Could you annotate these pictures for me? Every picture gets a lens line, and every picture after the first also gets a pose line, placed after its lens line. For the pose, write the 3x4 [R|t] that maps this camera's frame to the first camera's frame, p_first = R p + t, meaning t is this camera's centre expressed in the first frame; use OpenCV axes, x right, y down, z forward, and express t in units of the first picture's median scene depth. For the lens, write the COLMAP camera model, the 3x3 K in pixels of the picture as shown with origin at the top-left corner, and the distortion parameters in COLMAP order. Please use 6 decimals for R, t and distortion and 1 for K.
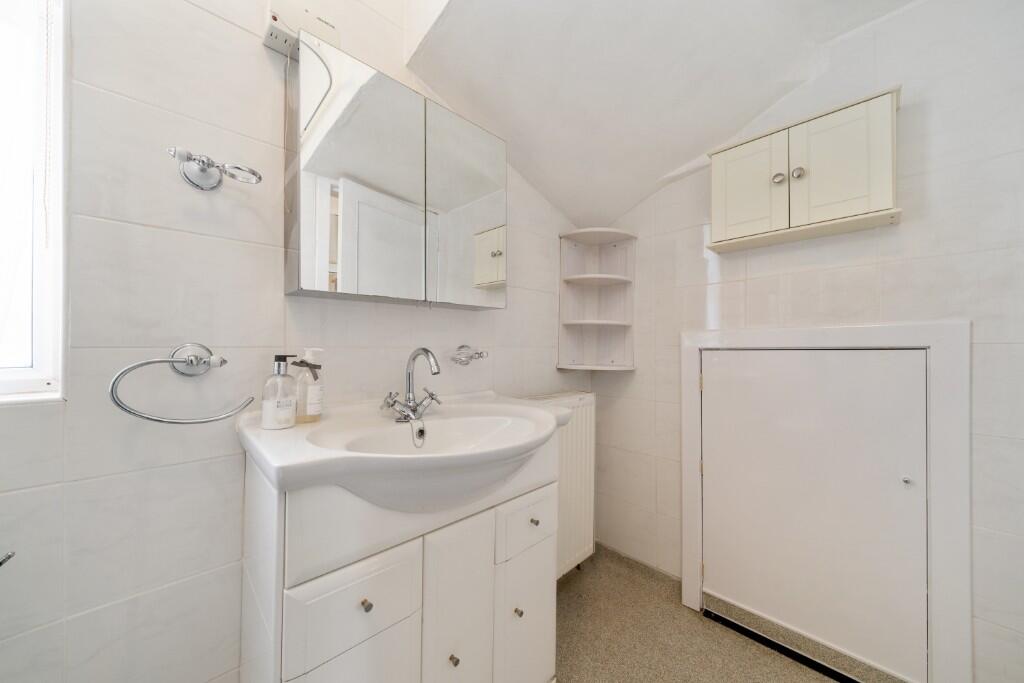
lens RADIAL K [[347.8, 0, 511.5], [0, 347.8, 345.5], [0, 0, 1]] dist [-0.006310, 0.000209]
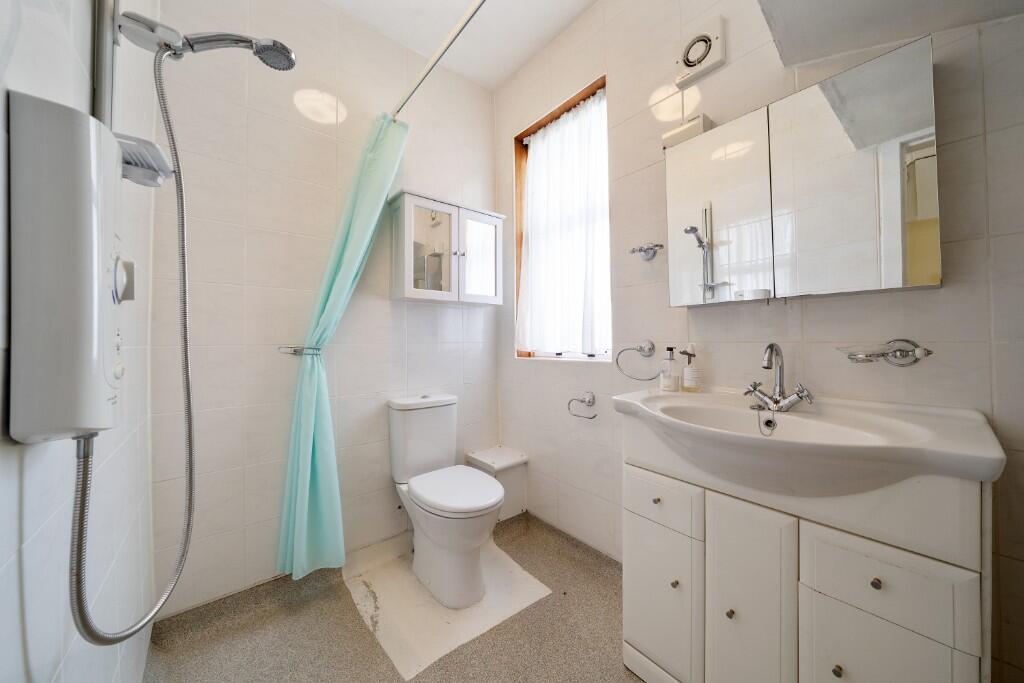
lens RADIAL K [[347.8, 0, 512.7], [0, 347.8, 337.4], [0, 0, 1]] dist [-0.006310, 0.000209]
pose [[-0.050959, -0.007971, -0.998669, 0.963597], [0.009184, 0.999922, -0.008449, -0.010266], [0.998659, -0.009602, -0.050882, 0.318045]]
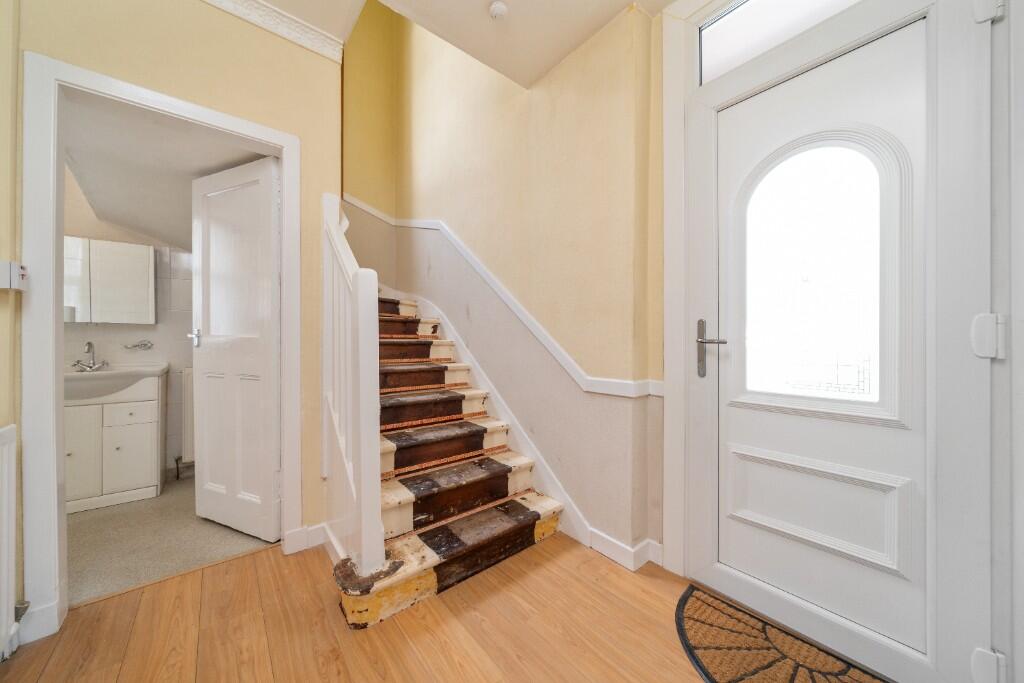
lens RADIAL K [[347.8, 0, 512.2], [0, 347.8, 339.3], [0, 0, 1]] dist [-0.006310, 0.000209]
pose [[0.998262, 0.003916, -0.058807, 3.233736], [-0.003815, 0.999991, 0.001836, -0.032799], [0.058813, -0.001609, 0.998268, -1.378860]]
